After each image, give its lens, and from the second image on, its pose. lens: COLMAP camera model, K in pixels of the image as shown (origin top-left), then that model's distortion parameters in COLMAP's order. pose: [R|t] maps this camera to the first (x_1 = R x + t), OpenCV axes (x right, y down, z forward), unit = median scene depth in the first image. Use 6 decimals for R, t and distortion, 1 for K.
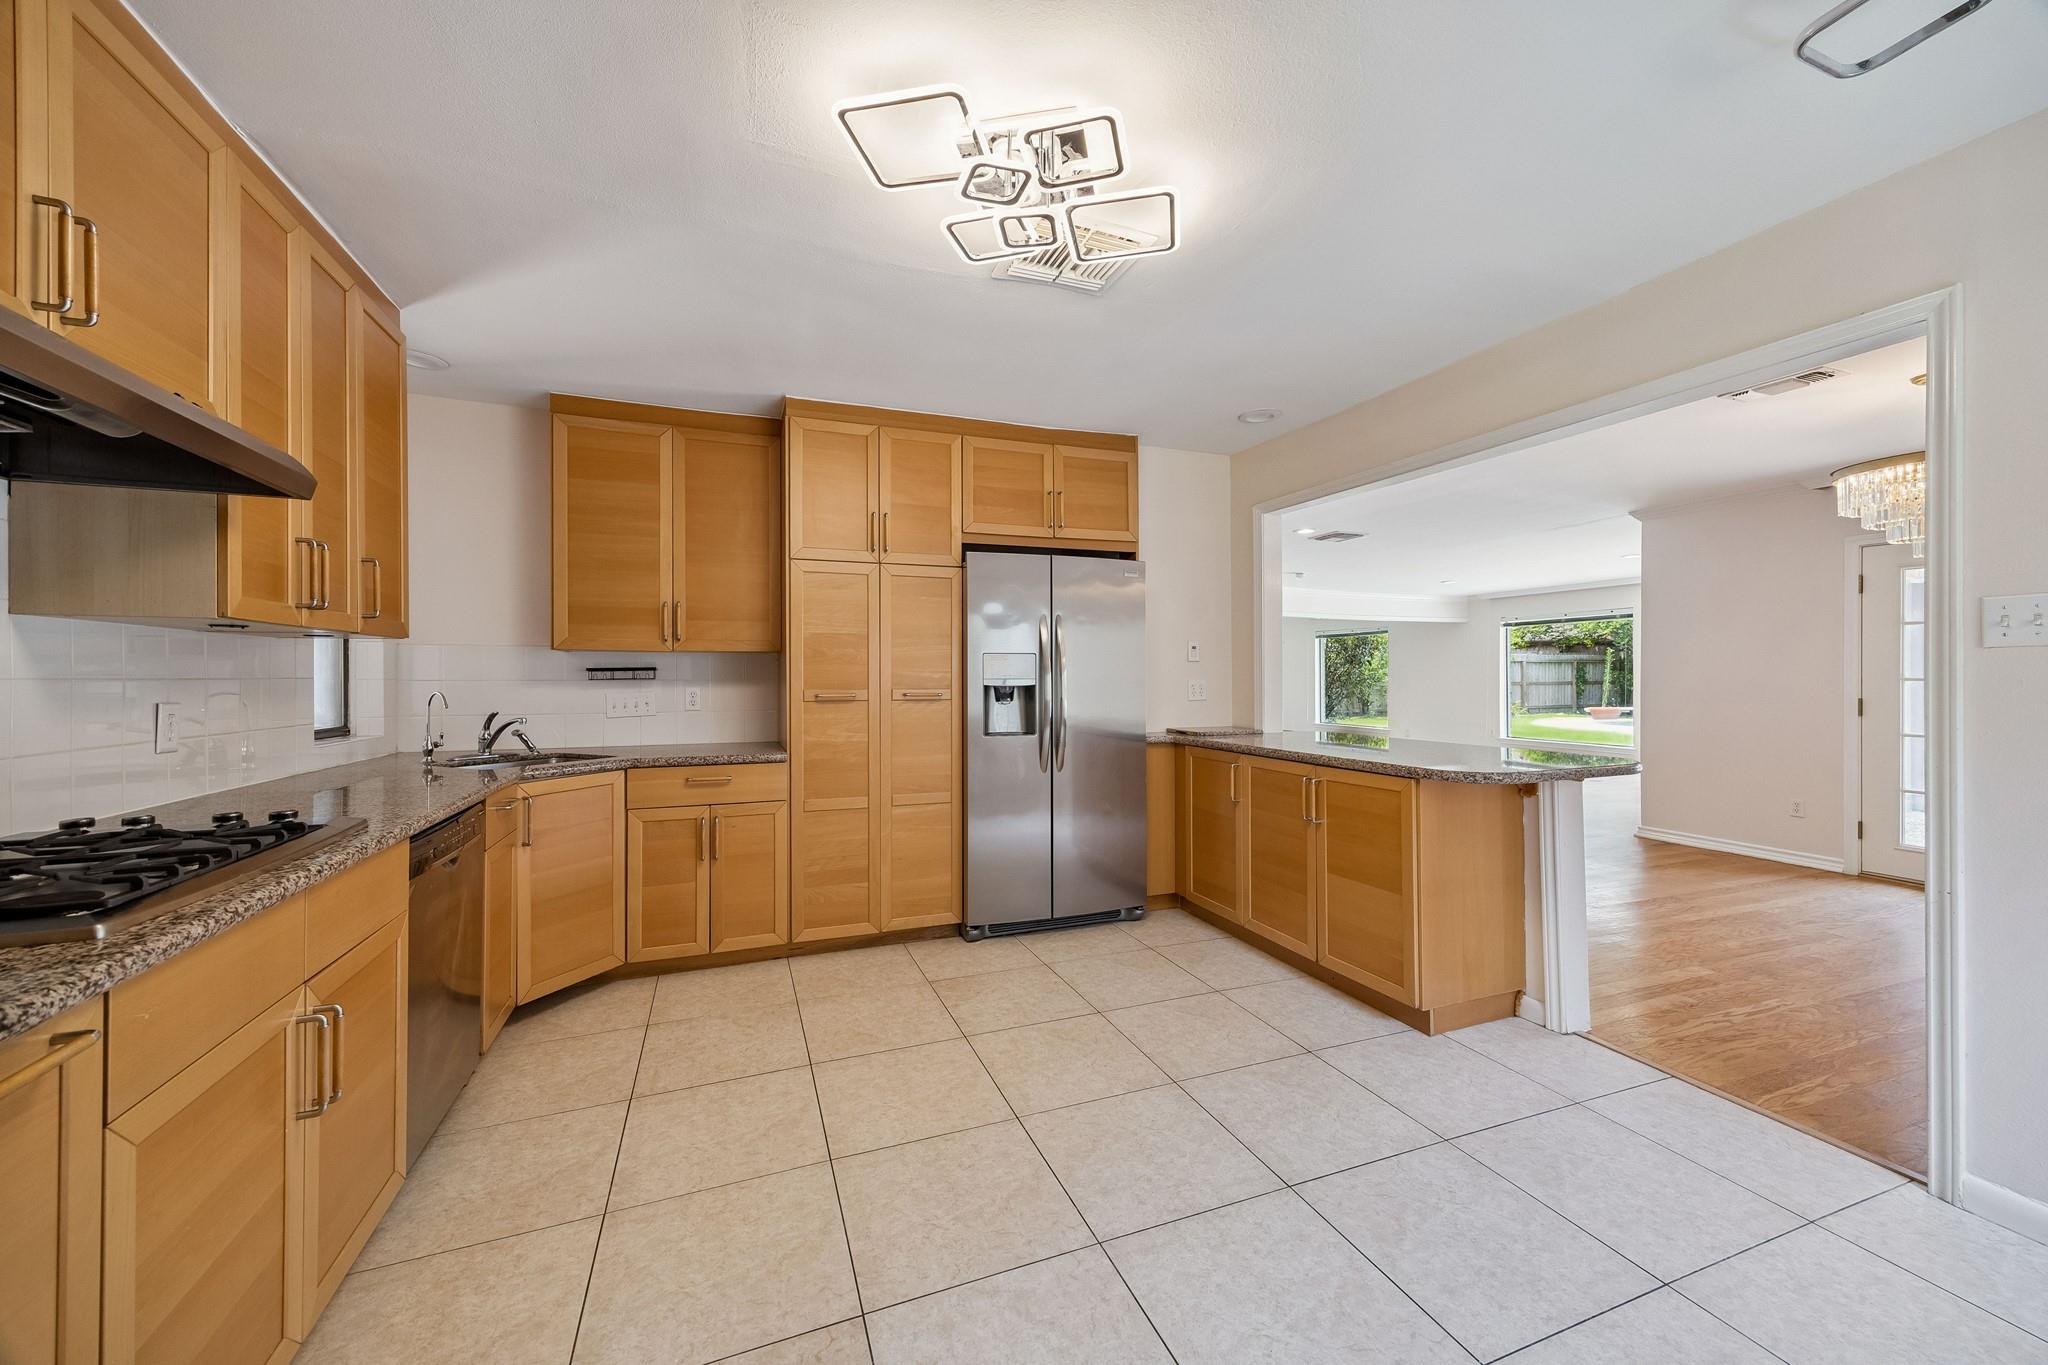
lens RADIAL K [[785.9, 0, 1023.9], [0, 785.9, 676.9], [0, 0, 1]] dist [-0.001648, 0.000905]
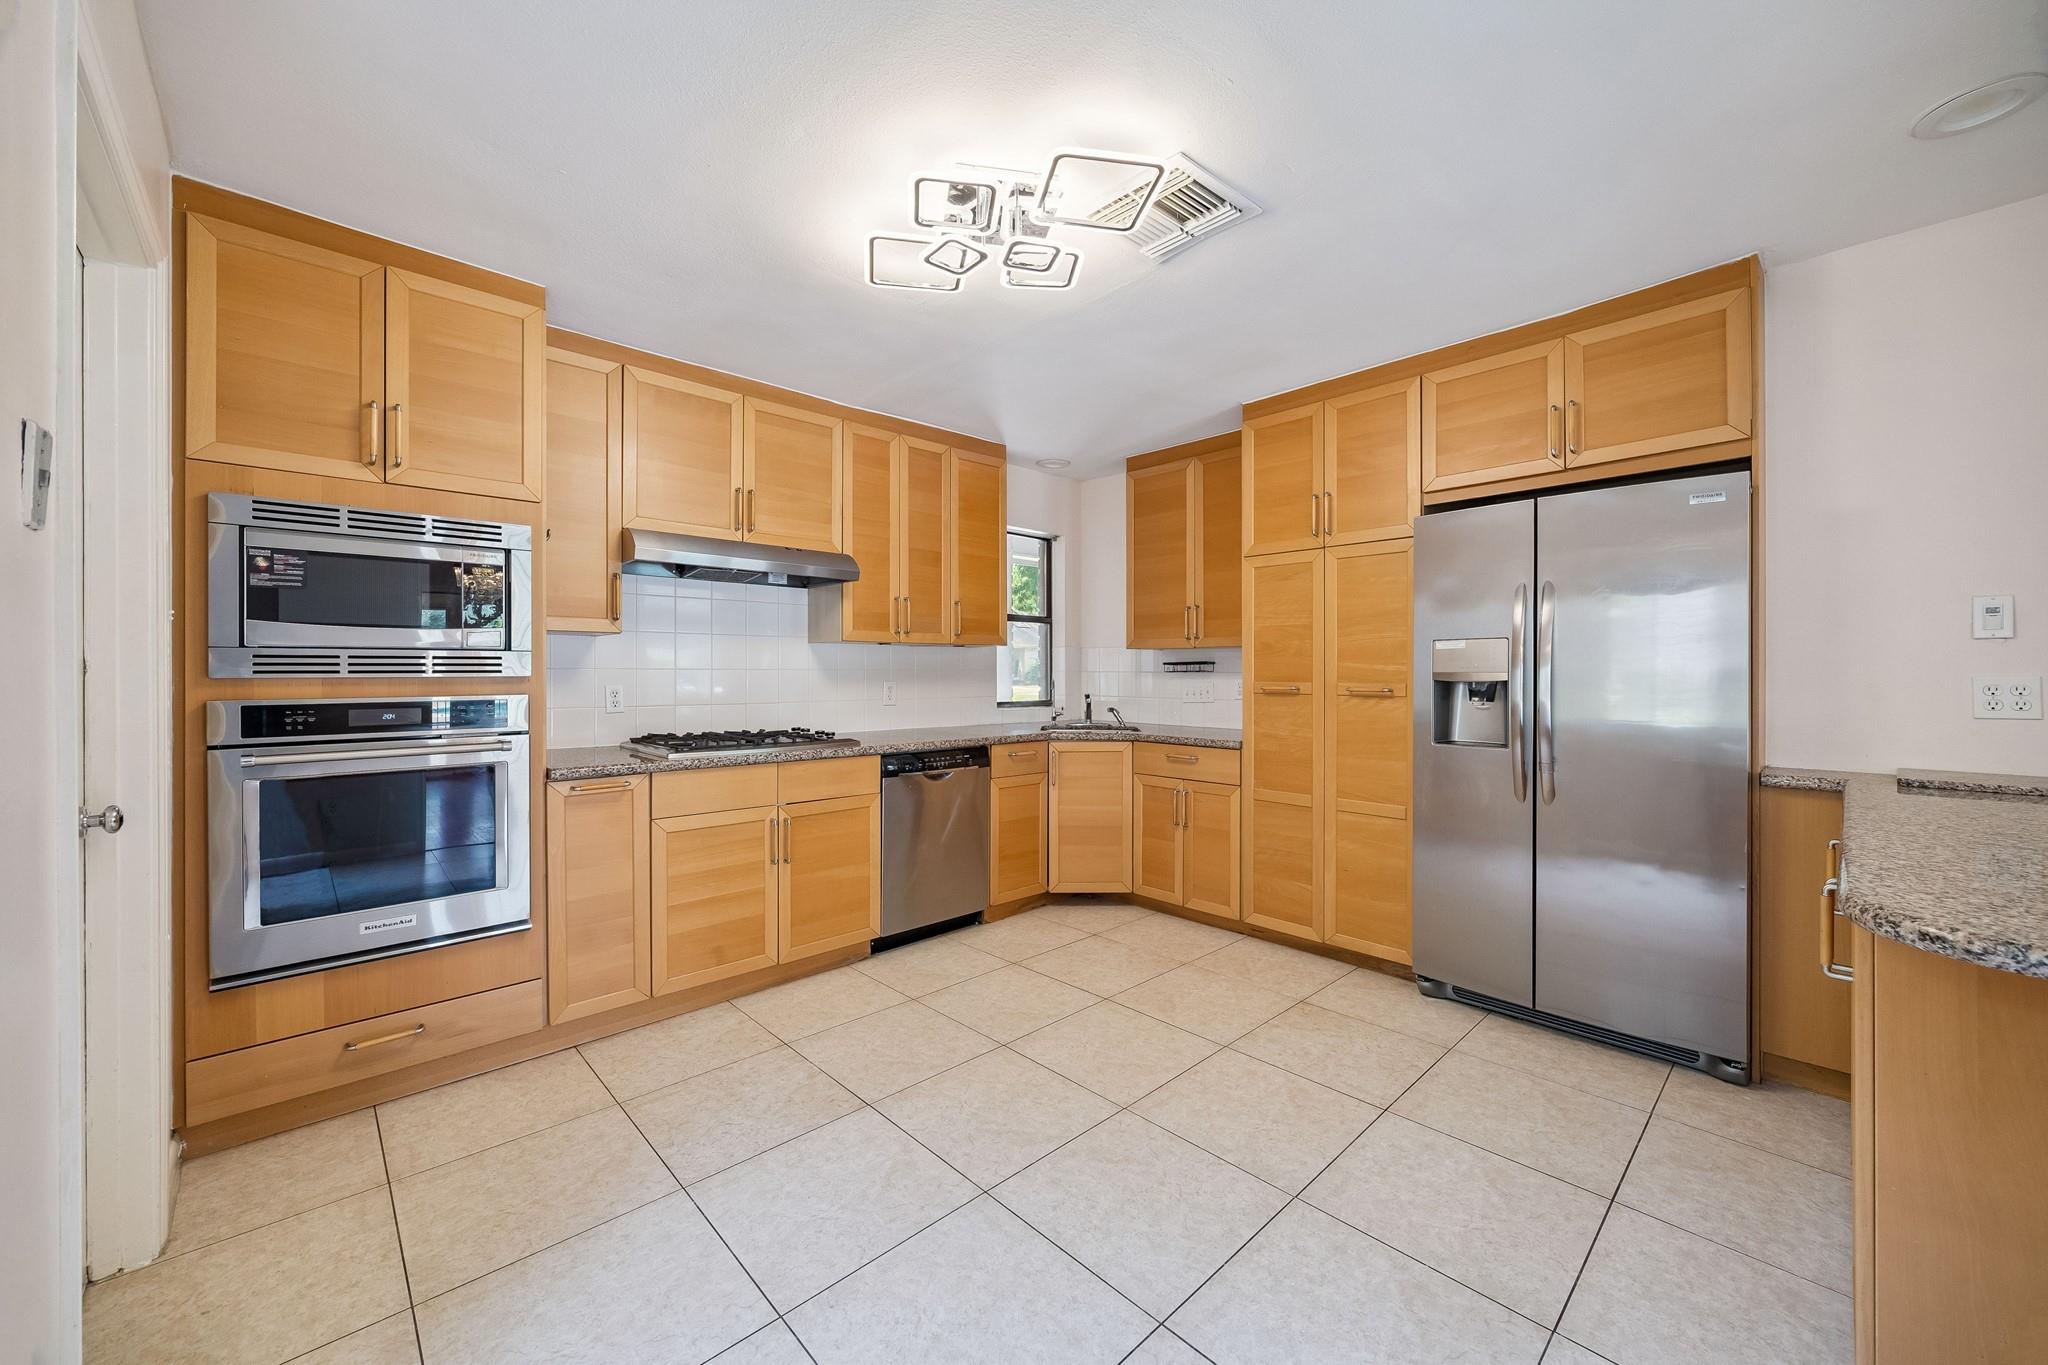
lens RADIAL K [[785.9, 0, 1015.5], [0, 785.9, 673.3], [0, 0, 1]] dist [-0.001648, 0.000905]
pose [[0.361429, 0.005746, -0.932382, 0.561415], [-0.000829, 0.999983, 0.005841, -0.000936], [0.932399, -0.001338, 0.361427, 0.324513]]
